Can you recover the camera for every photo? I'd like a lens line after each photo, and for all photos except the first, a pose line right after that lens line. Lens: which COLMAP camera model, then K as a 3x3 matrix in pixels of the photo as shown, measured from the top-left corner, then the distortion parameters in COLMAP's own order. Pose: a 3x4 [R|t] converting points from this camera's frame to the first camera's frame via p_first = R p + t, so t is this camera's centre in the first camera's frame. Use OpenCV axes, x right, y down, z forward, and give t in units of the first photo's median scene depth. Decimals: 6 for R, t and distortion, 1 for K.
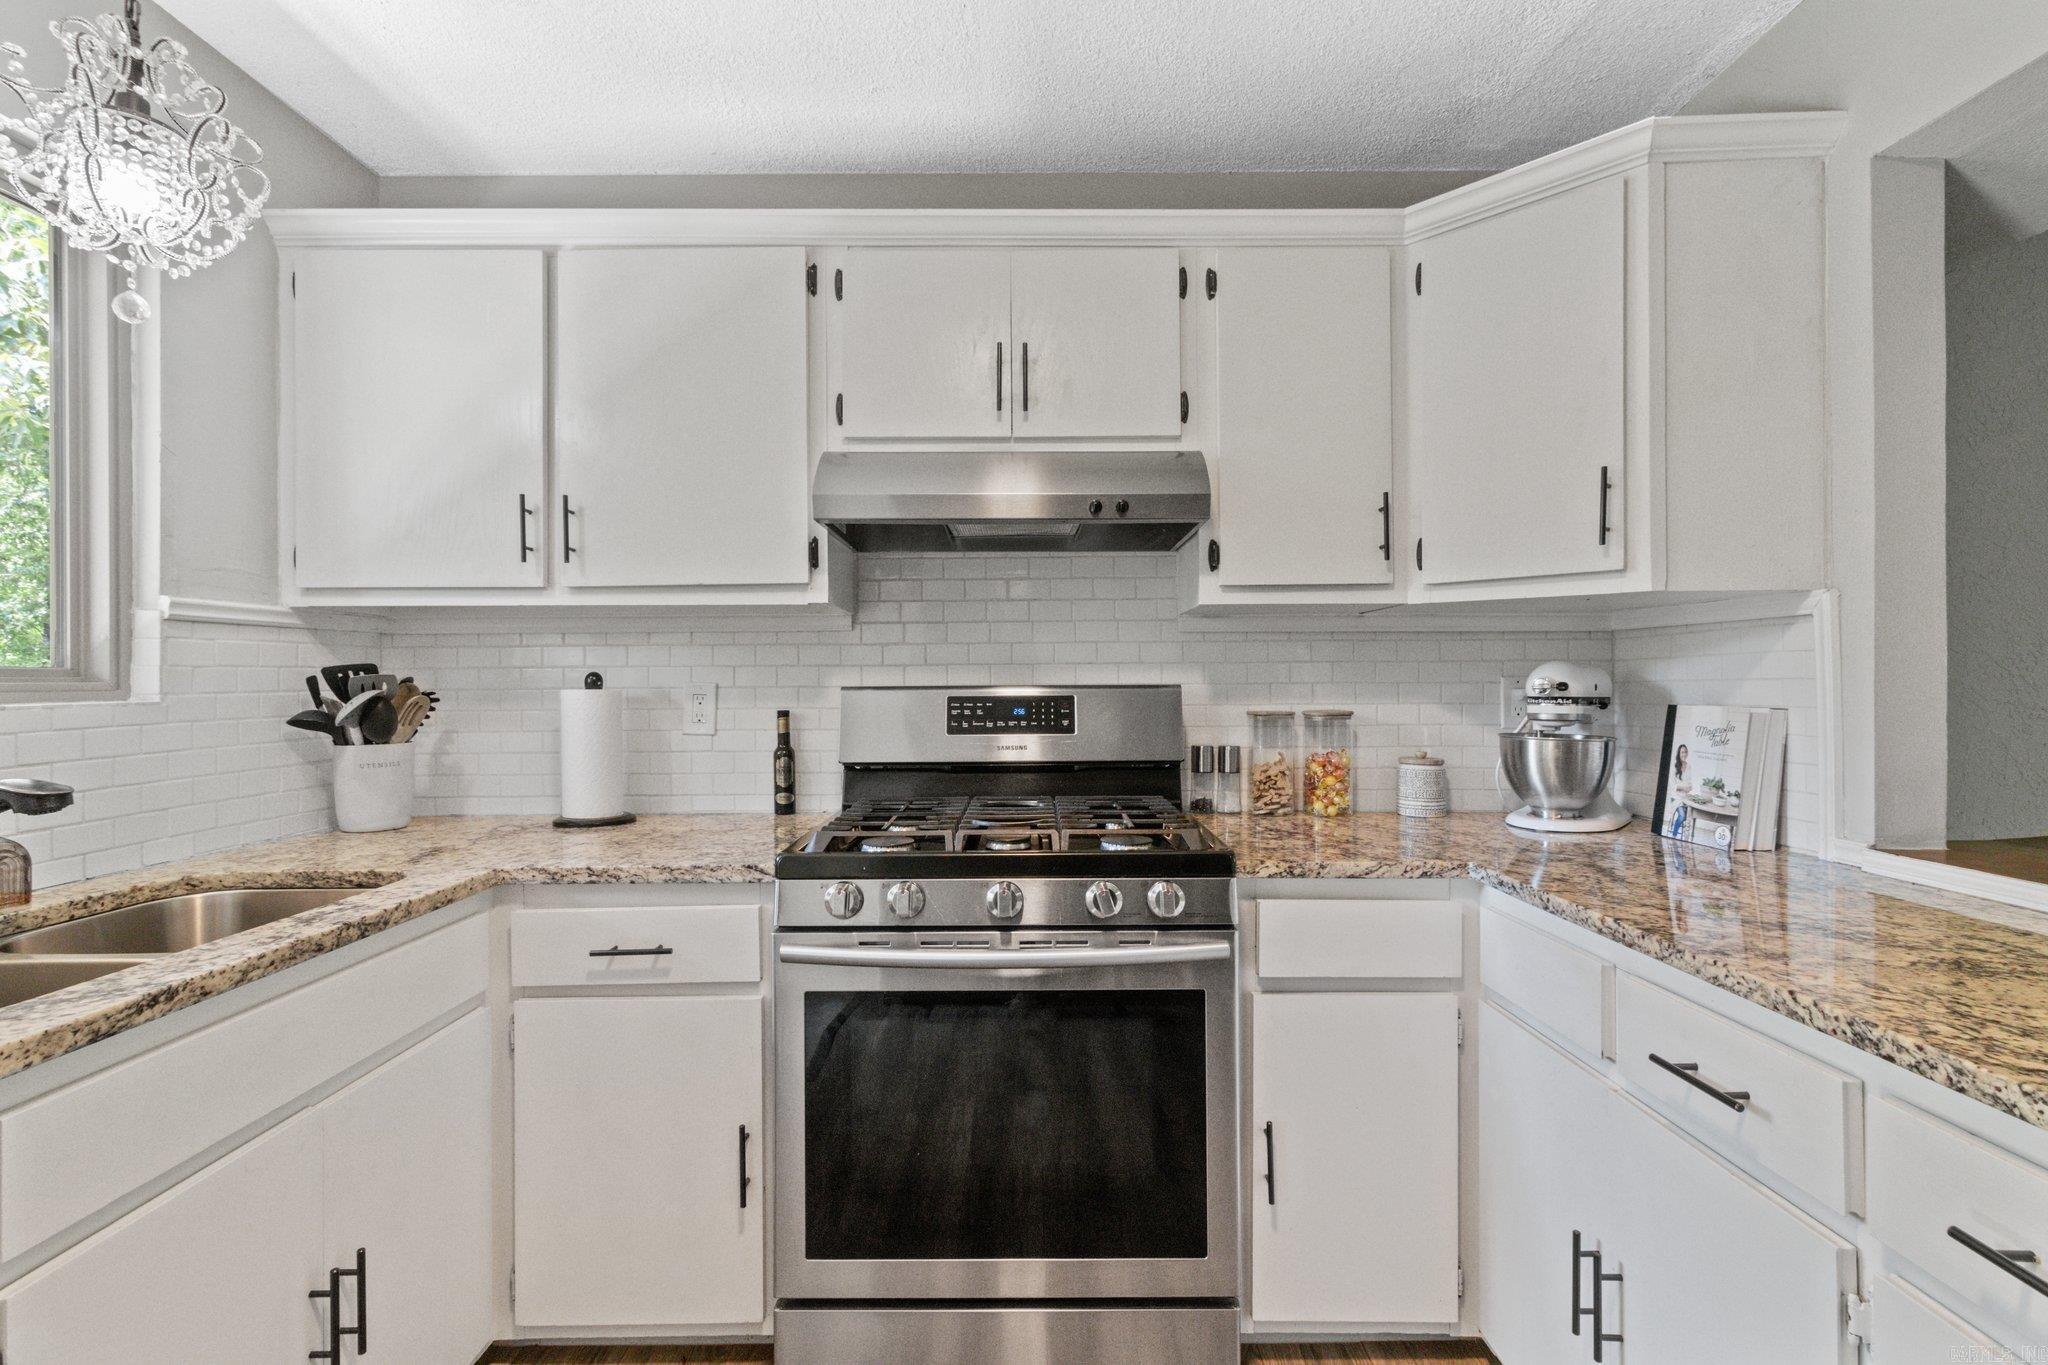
lens RADIAL K [[949.4, 0, 1023.7], [0, 949.4, 688.4], [0, 0, 1]] dist [0.004579, 0.001144]
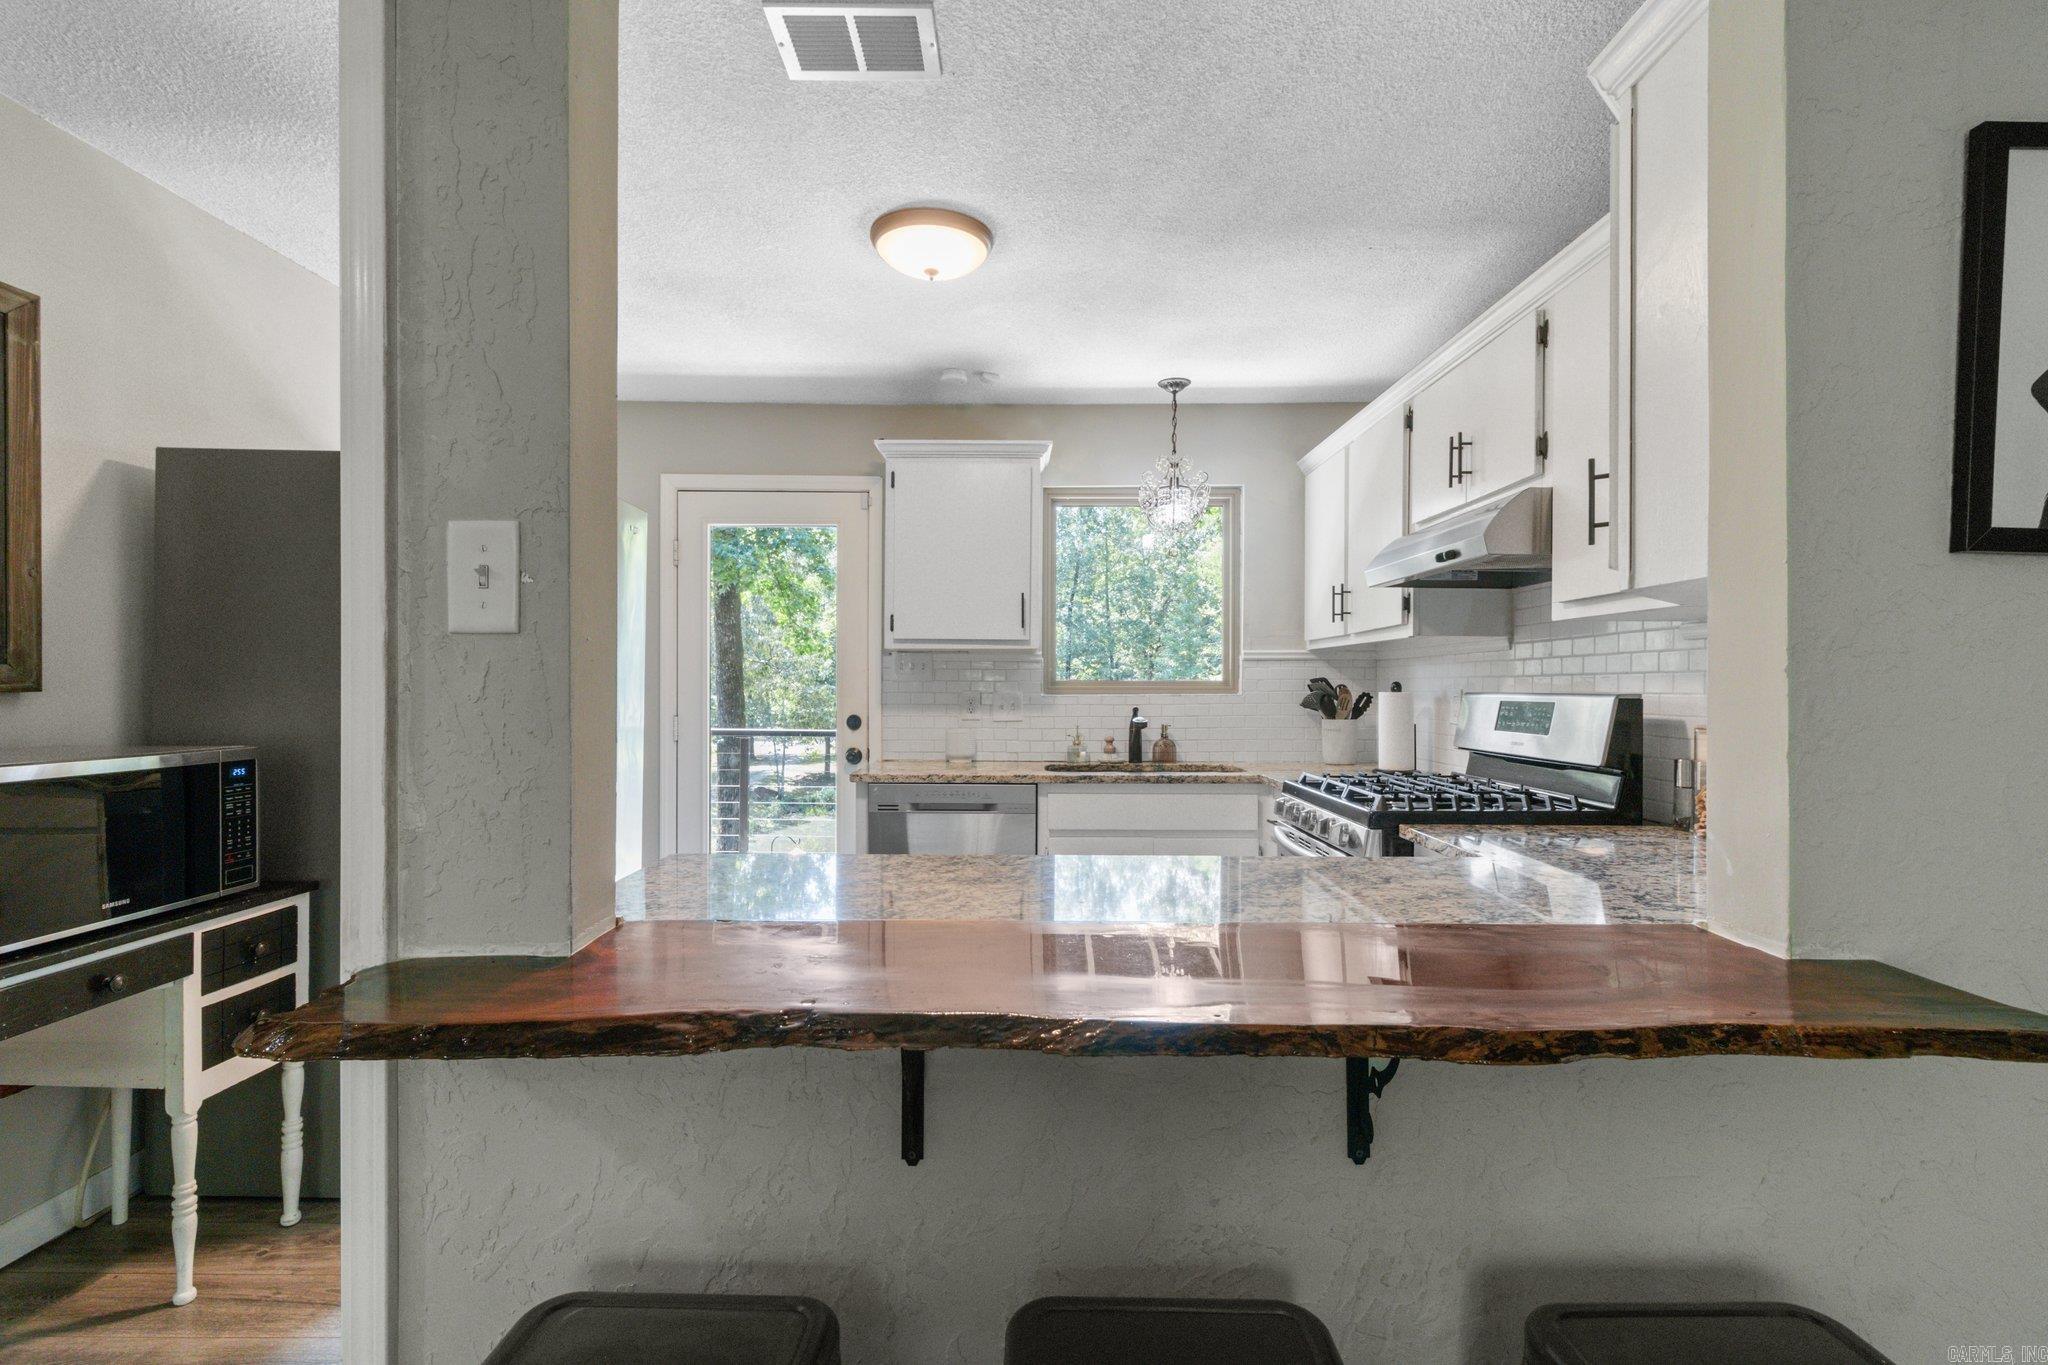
lens RADIAL K [[949.4, 0, 1032.5], [0, 949.4, 684.8], [0, 0, 1]] dist [0.004579, 0.001144]
pose [[0.007574, 0.004377, -0.999962, 1.294533], [-0.010450, 0.999936, 0.004297, -0.013092], [0.999917, 0.010417, 0.007619, 0.392833]]
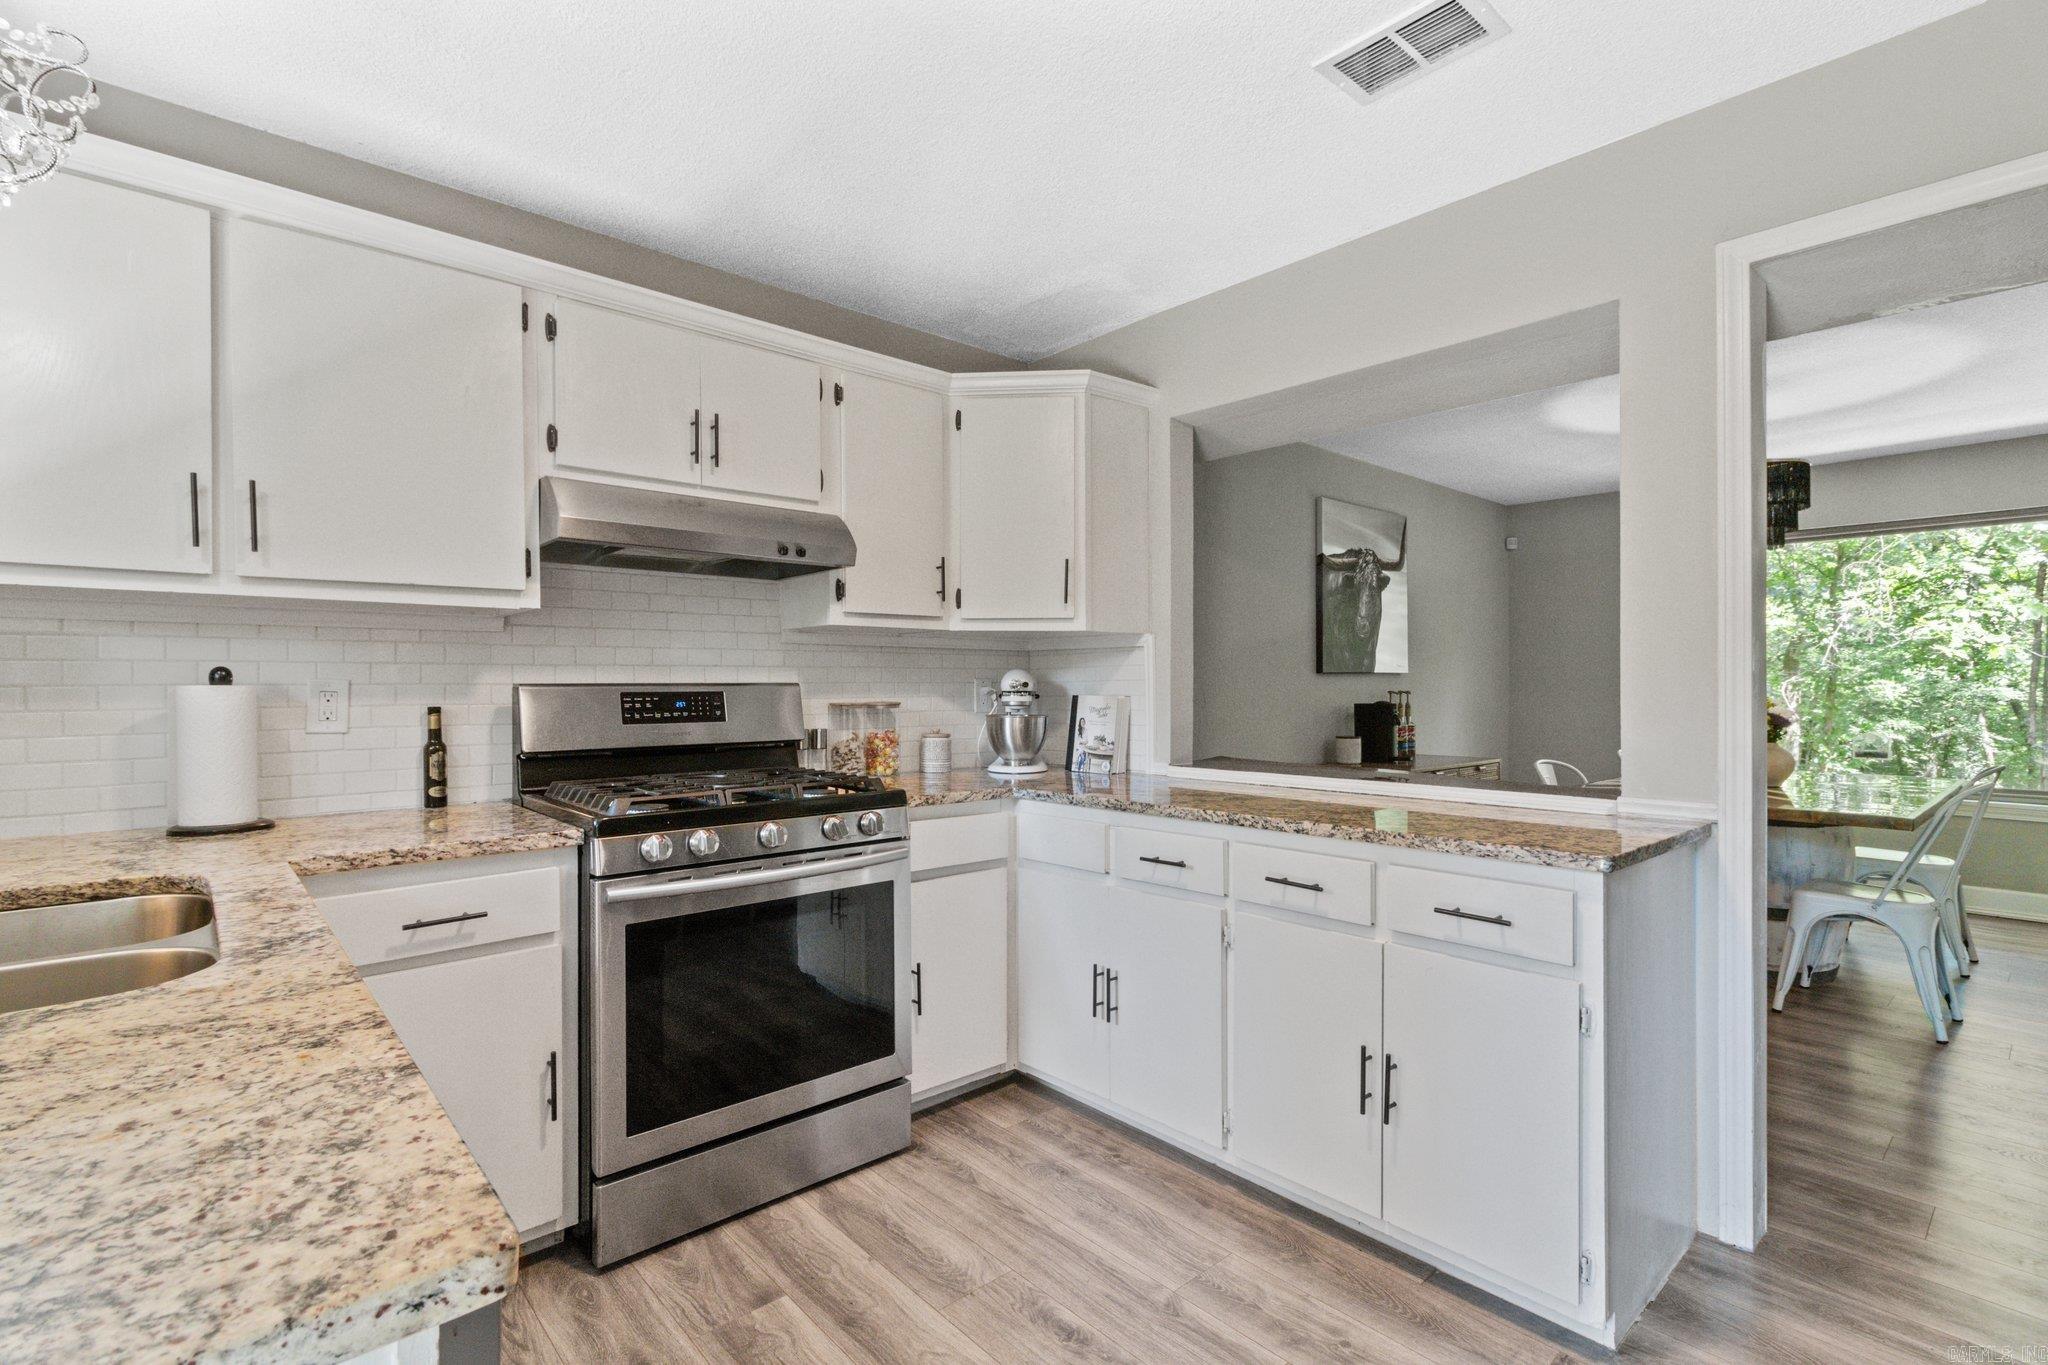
lens RADIAL K [[949.4, 0, 1011.9], [0, 949.4, 710.7], [0, 0, 1]] dist [0.004579, 0.001144]
pose [[0.750821, -0.015130, 0.660333, -0.532978], [0.003985, 0.999823, 0.018377, 0.012686], [-0.660494, -0.011166, 0.750748, -0.217083]]
